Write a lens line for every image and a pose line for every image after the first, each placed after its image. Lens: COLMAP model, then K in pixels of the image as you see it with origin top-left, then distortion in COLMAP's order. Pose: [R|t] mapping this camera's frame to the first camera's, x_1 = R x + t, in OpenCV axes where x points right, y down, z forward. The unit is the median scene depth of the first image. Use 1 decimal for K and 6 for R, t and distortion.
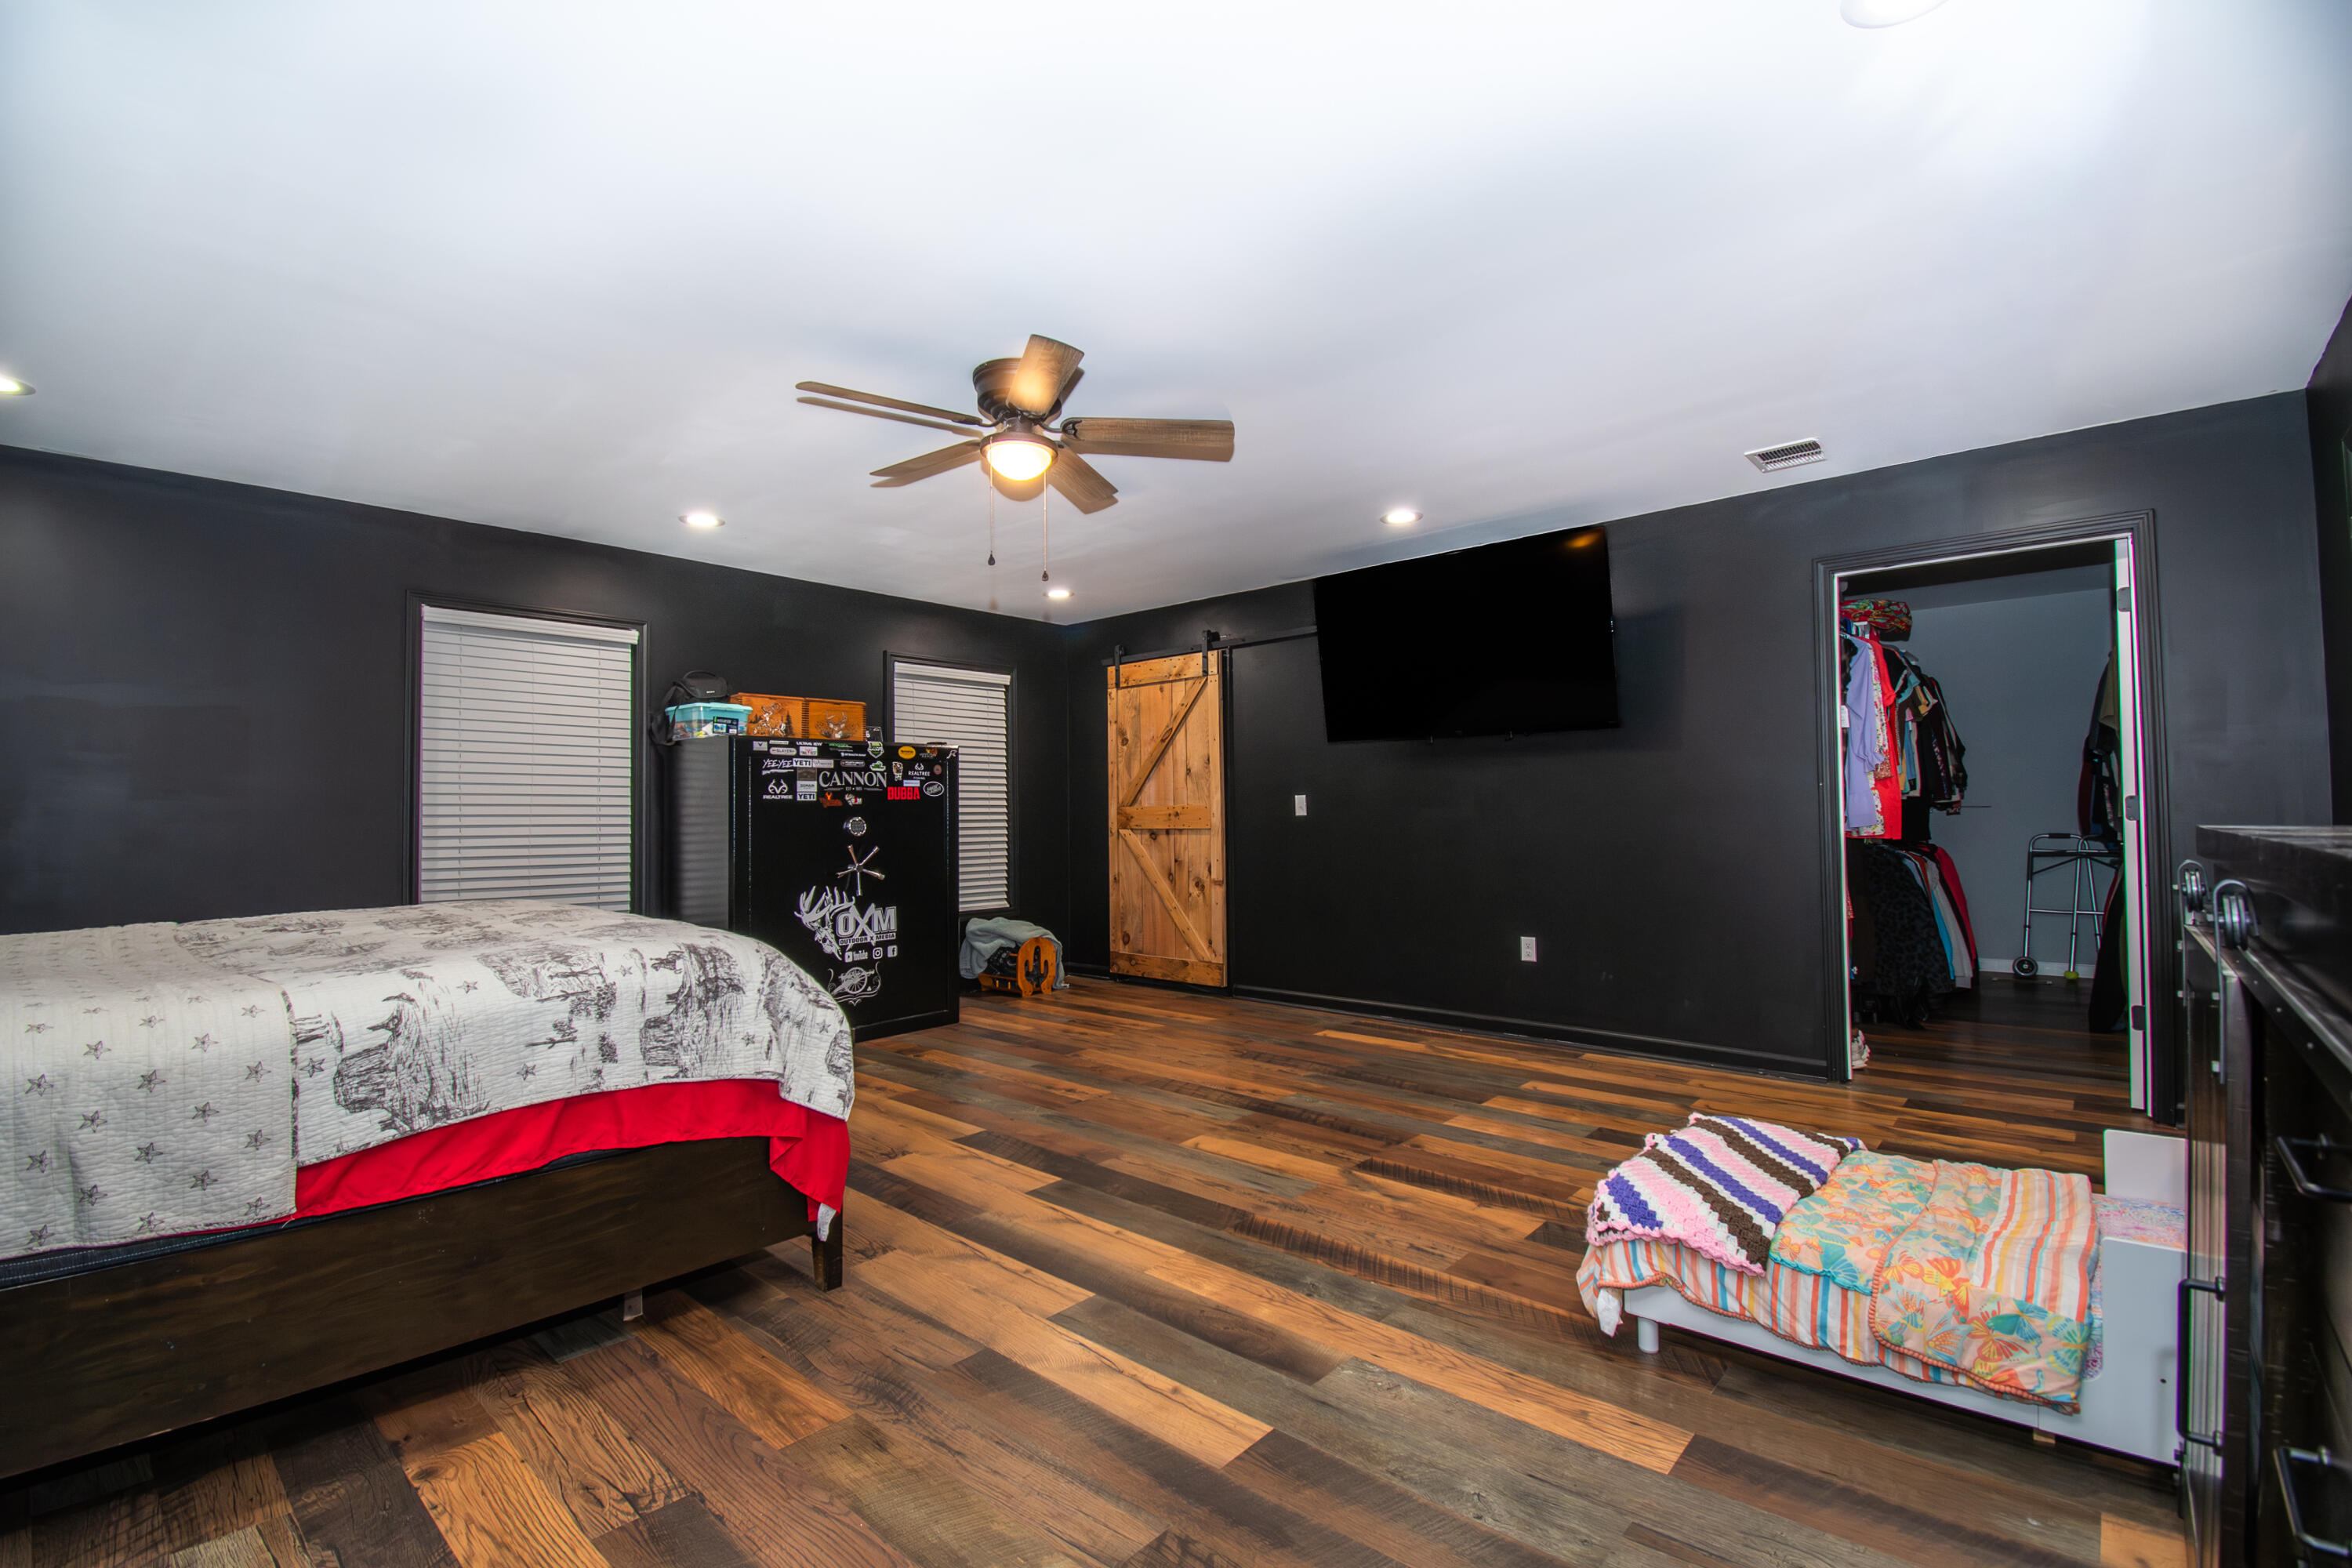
lens RADIAL K [[1043.6, 0, 1174.4], [0, 1043.6, 780.1], [0, 0, 1]] dist [0.024055, -0.027452]
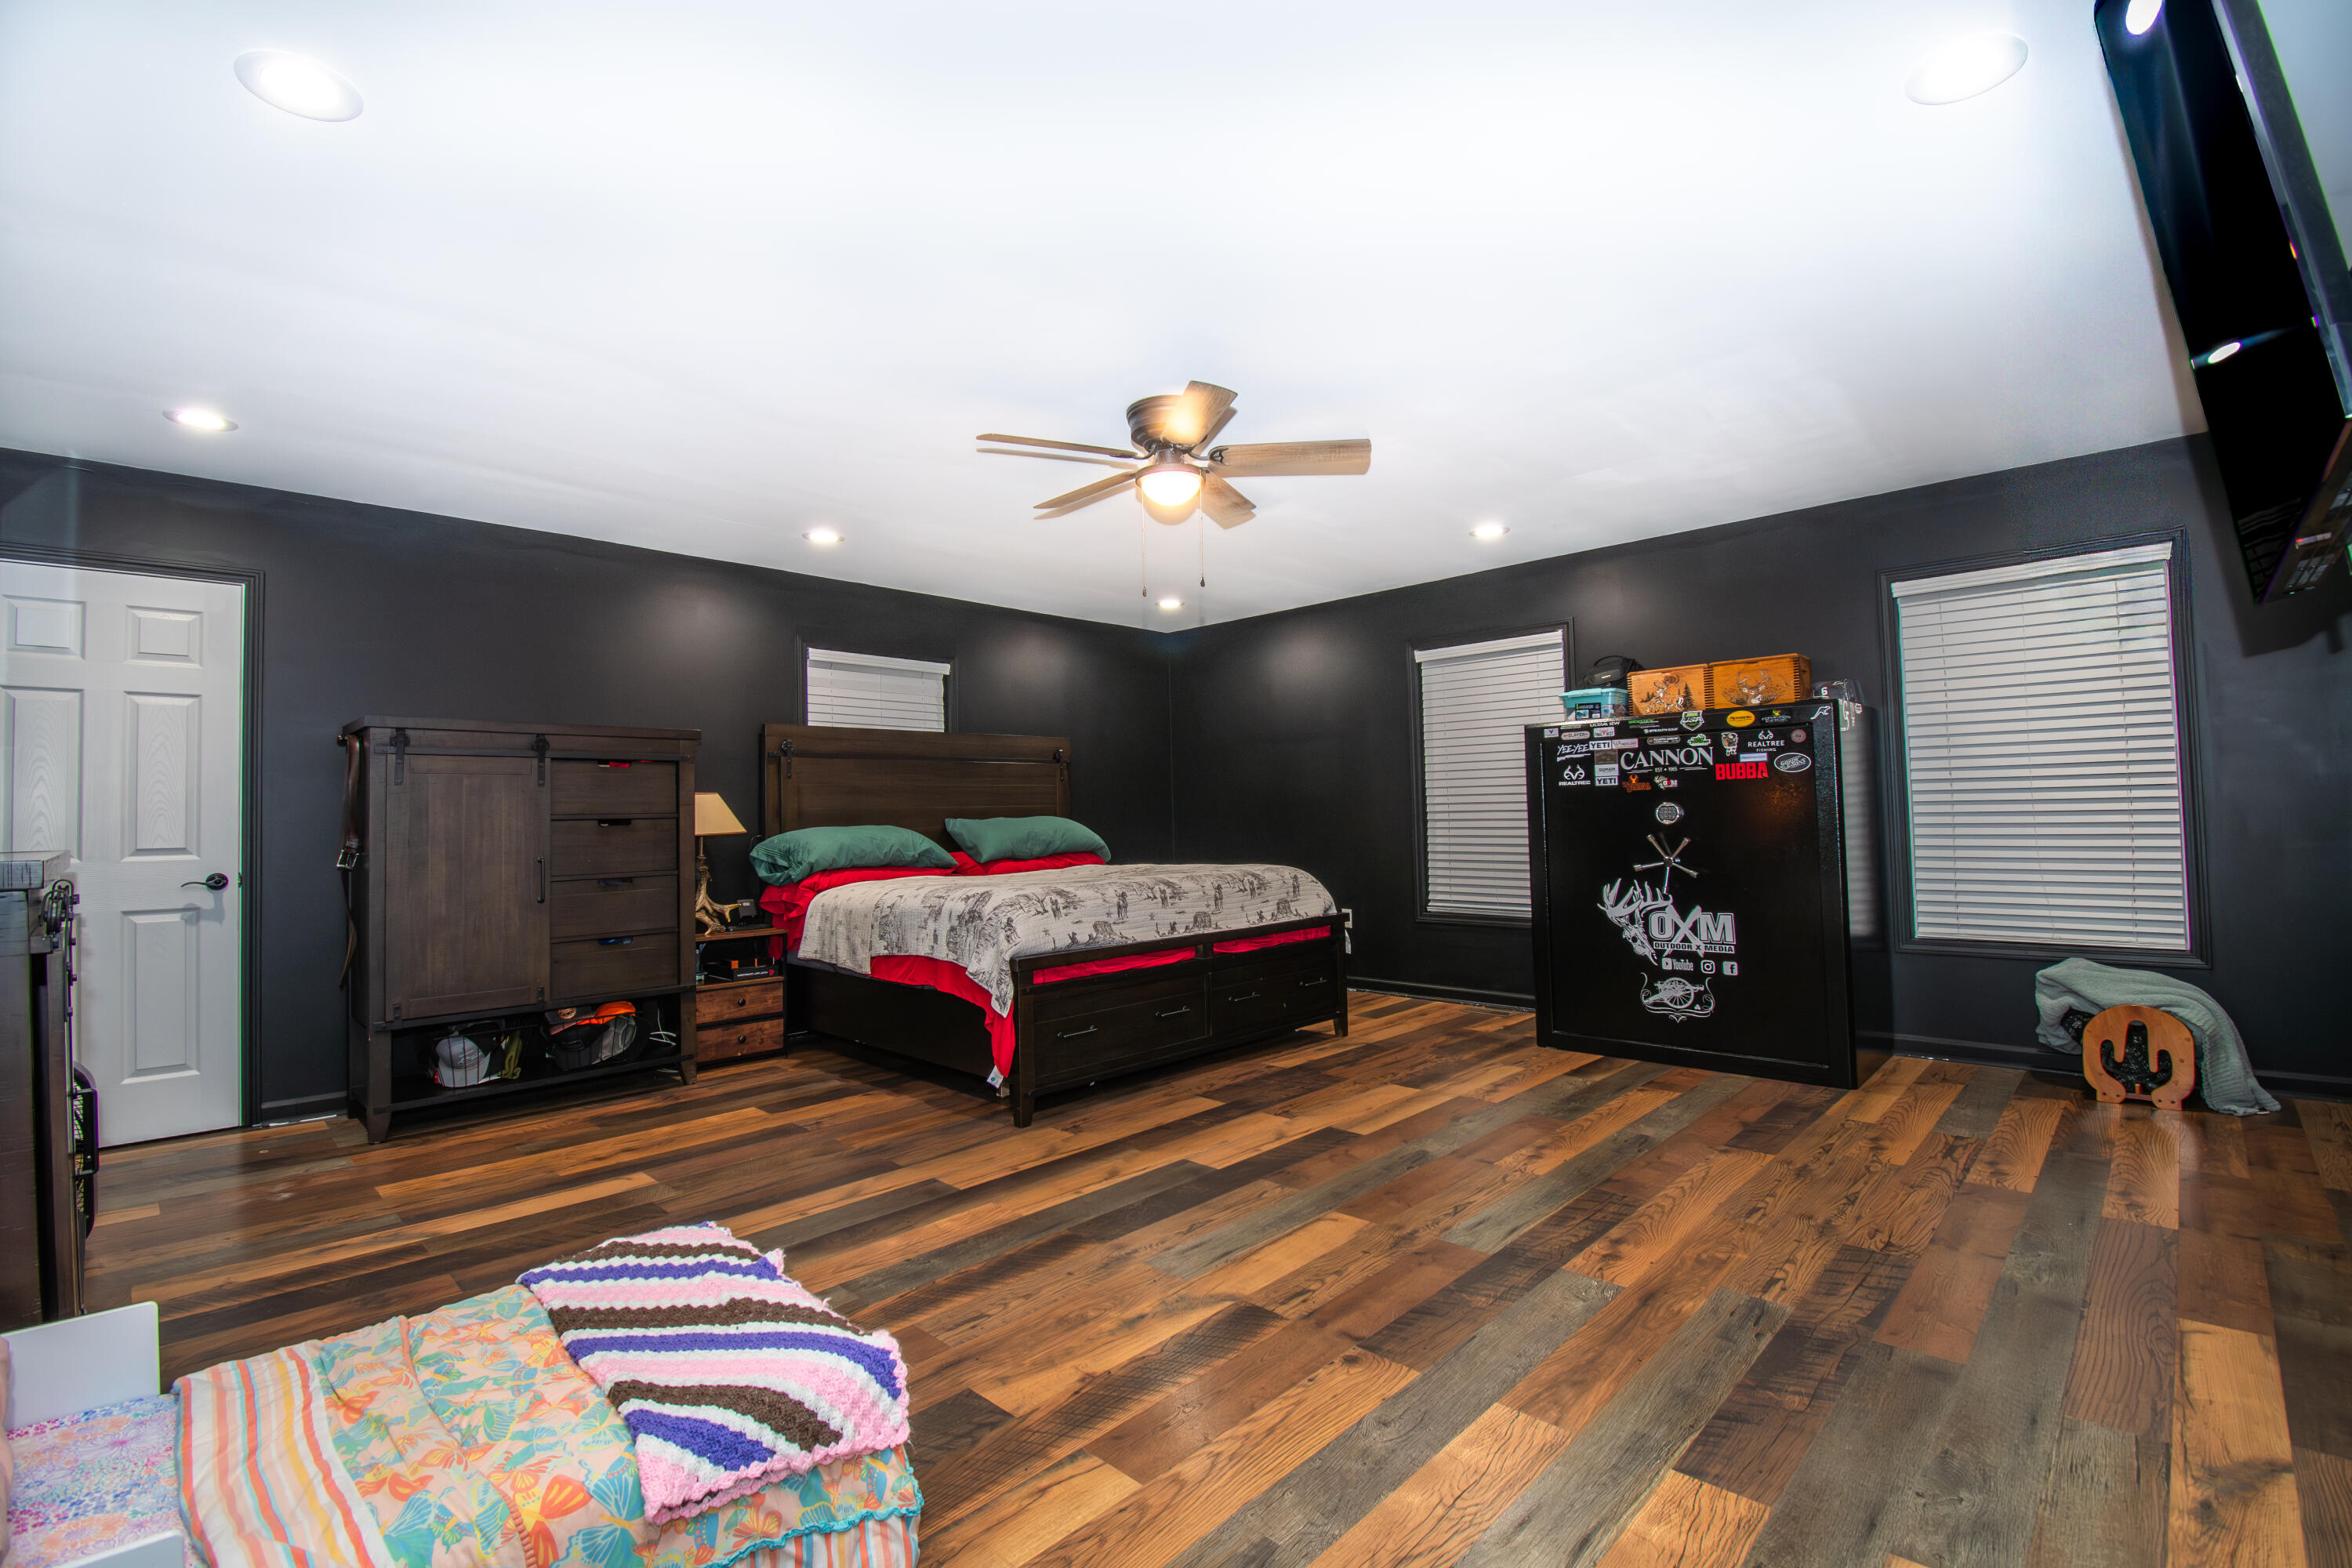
lens RADIAL K [[1043.6, 0, 1174.4], [0, 1043.6, 780.1], [0, 0, 1]] dist [0.024055, -0.027452]
pose [[-0.048044, -0.022793, -0.998585, 0.600718], [0.057231, 0.998034, -0.025534, 0.016661], [0.997204, -0.058377, -0.046645, 0.667634]]
